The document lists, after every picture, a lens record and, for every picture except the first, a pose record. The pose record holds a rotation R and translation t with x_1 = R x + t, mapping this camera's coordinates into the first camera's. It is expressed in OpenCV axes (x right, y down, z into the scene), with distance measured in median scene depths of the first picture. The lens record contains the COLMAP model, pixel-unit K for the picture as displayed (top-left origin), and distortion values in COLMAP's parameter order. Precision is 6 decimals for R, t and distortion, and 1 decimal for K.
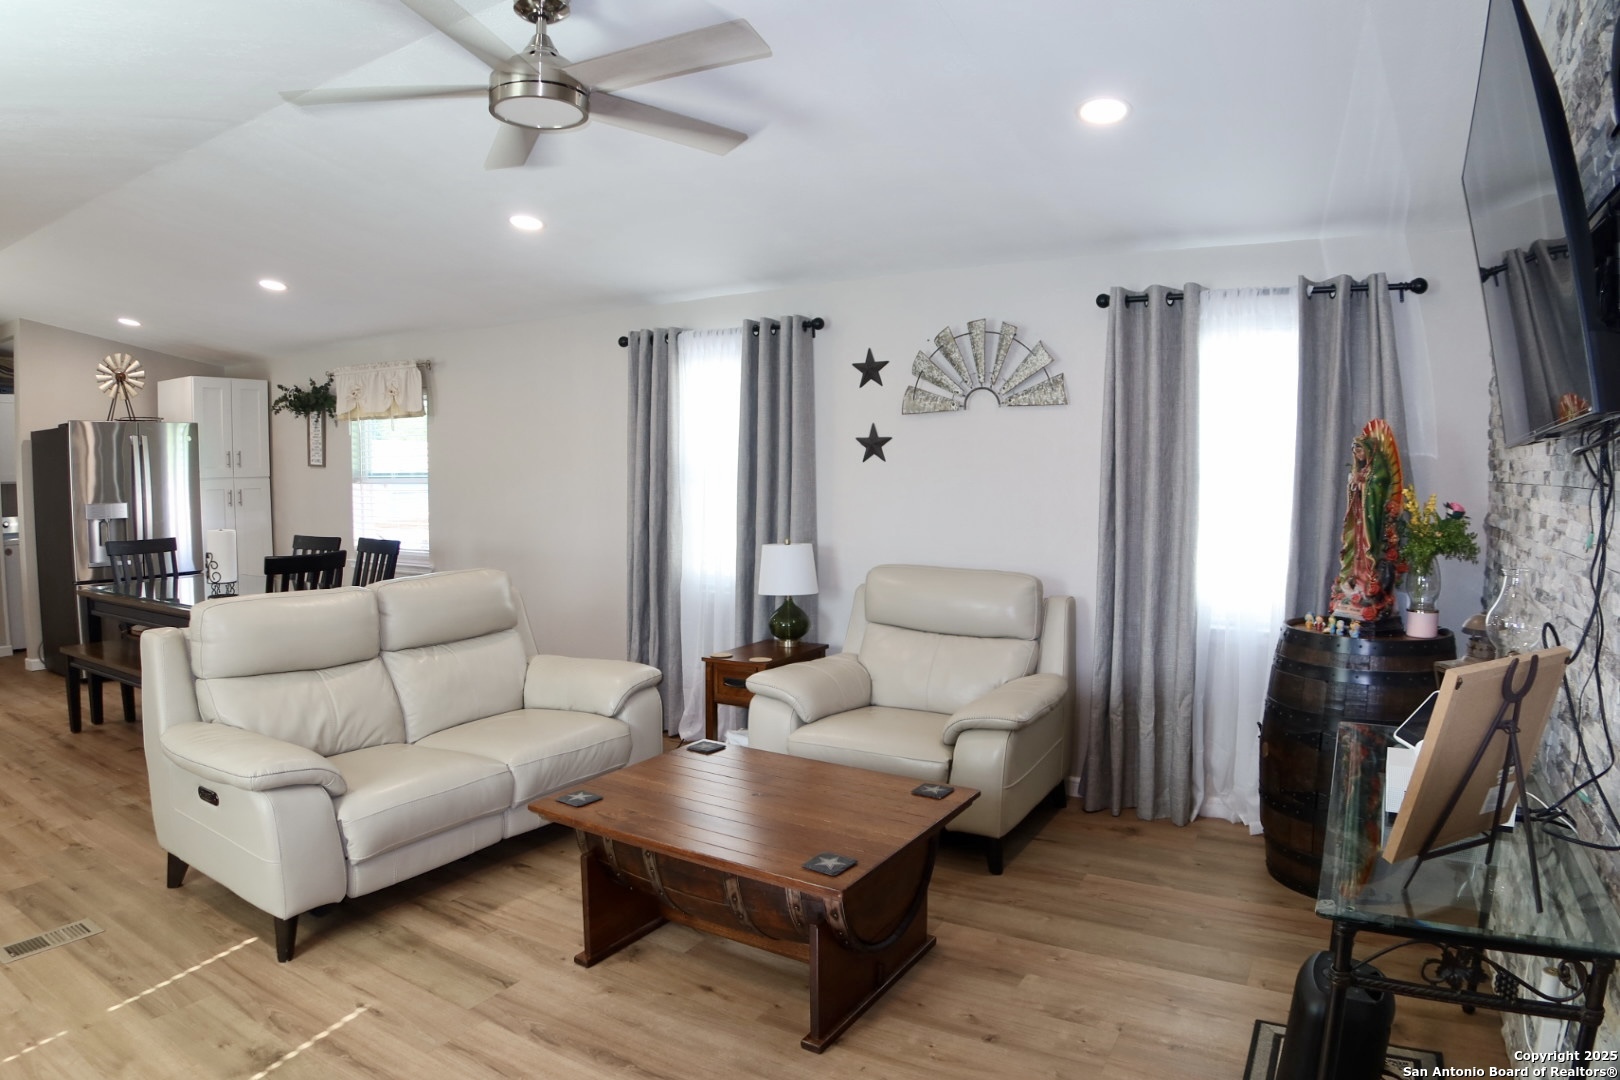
lens RADIAL K [[967.6, 0, 810.0], [0, 967.6, 540.0], [0, 0, 1]] dist [-0.145496, 0.021476]
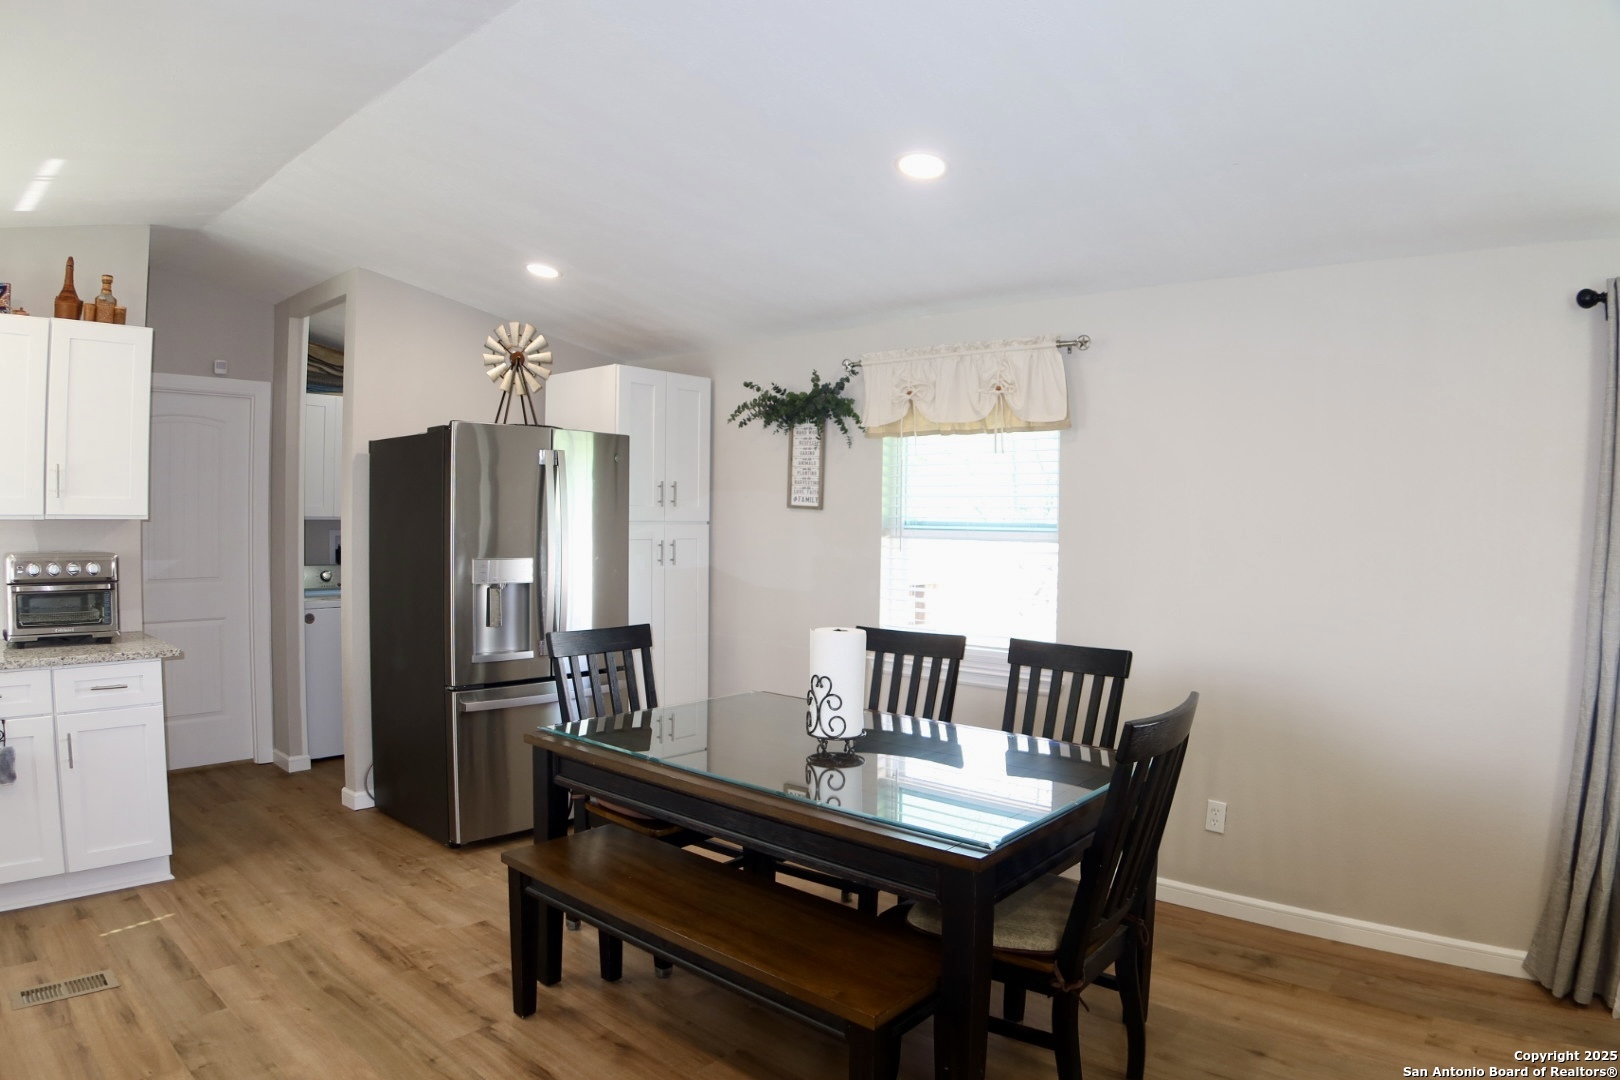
lens RADIAL K [[955.6, 0, 810.0], [0, 955.6, 540.0], [0, 0, 1]] dist [-0.146260, 0.020792]
pose [[0.984894, 0.020499, -0.171941, -0.825540], [-0.029178, 0.998416, -0.048098, -0.050022], [0.170682, 0.052389, 0.983932, 0.689502]]
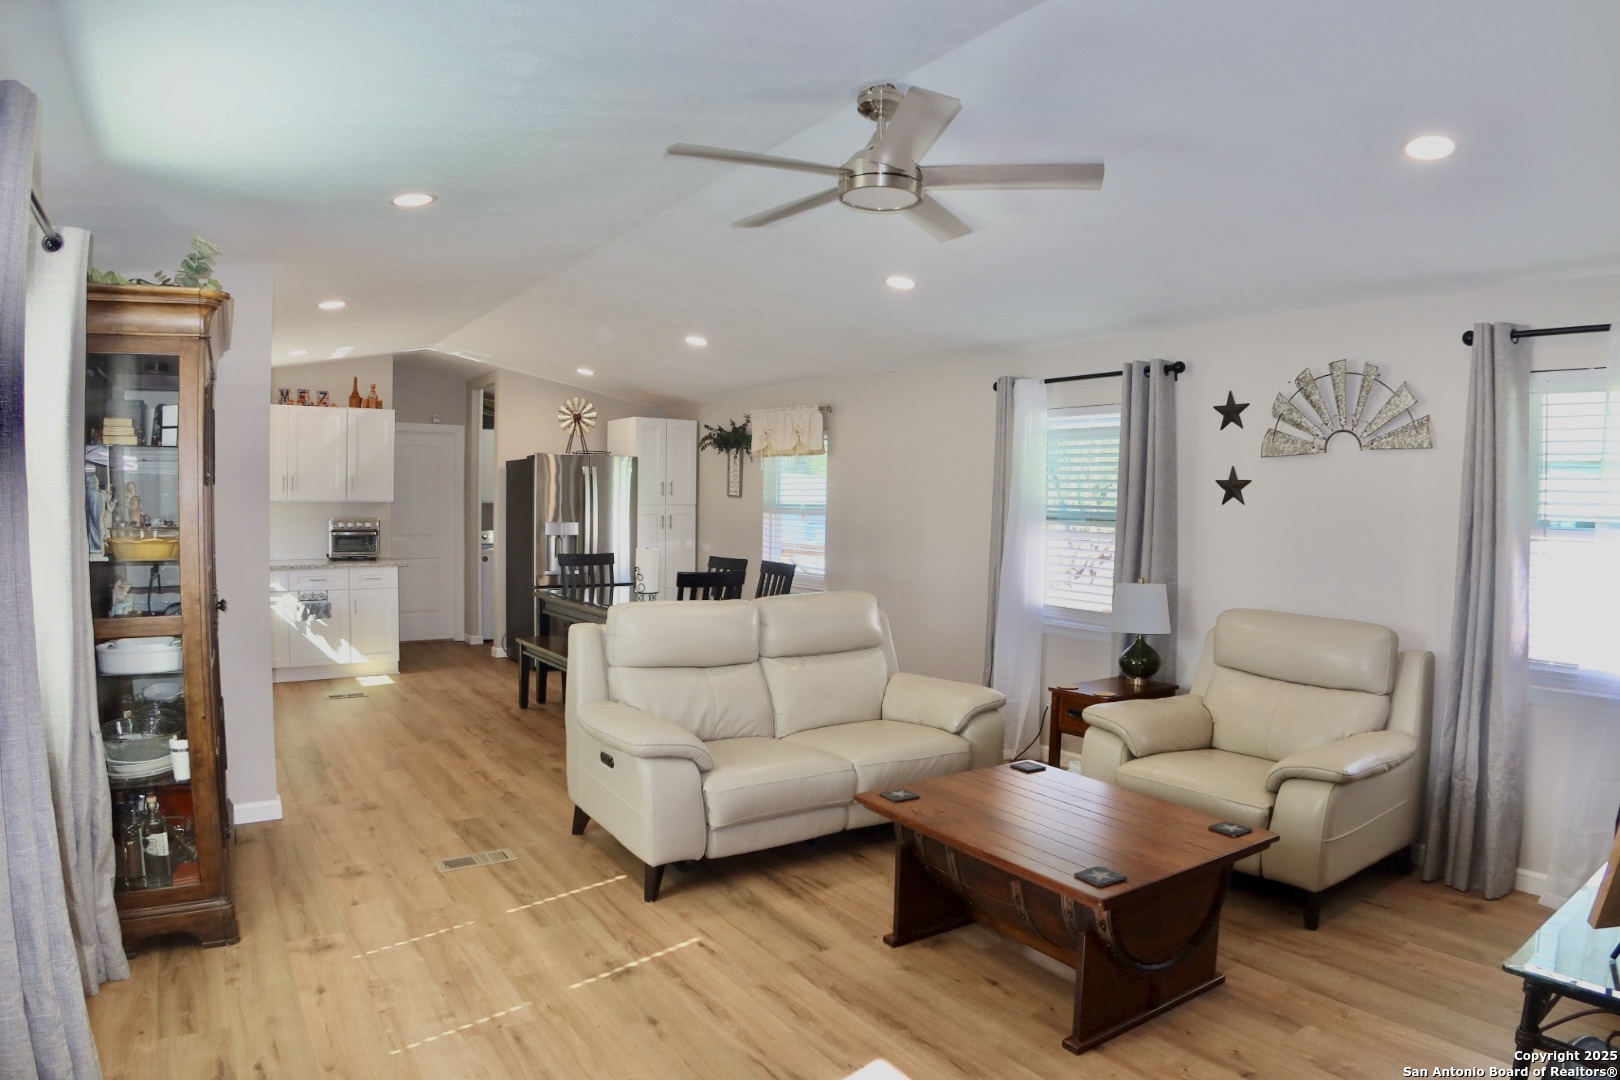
lens RADIAL K [[967.6, 0, 810.0], [0, 967.6, 540.0], [0, 0, 1]] dist [-0.145496, 0.021476]
pose [[0.908634, 0.032830, -0.416301, 0.097181], [-0.048673, 0.998436, -0.027497, 0.003937], [0.414747, 0.045248, 0.908811, -0.073199]]
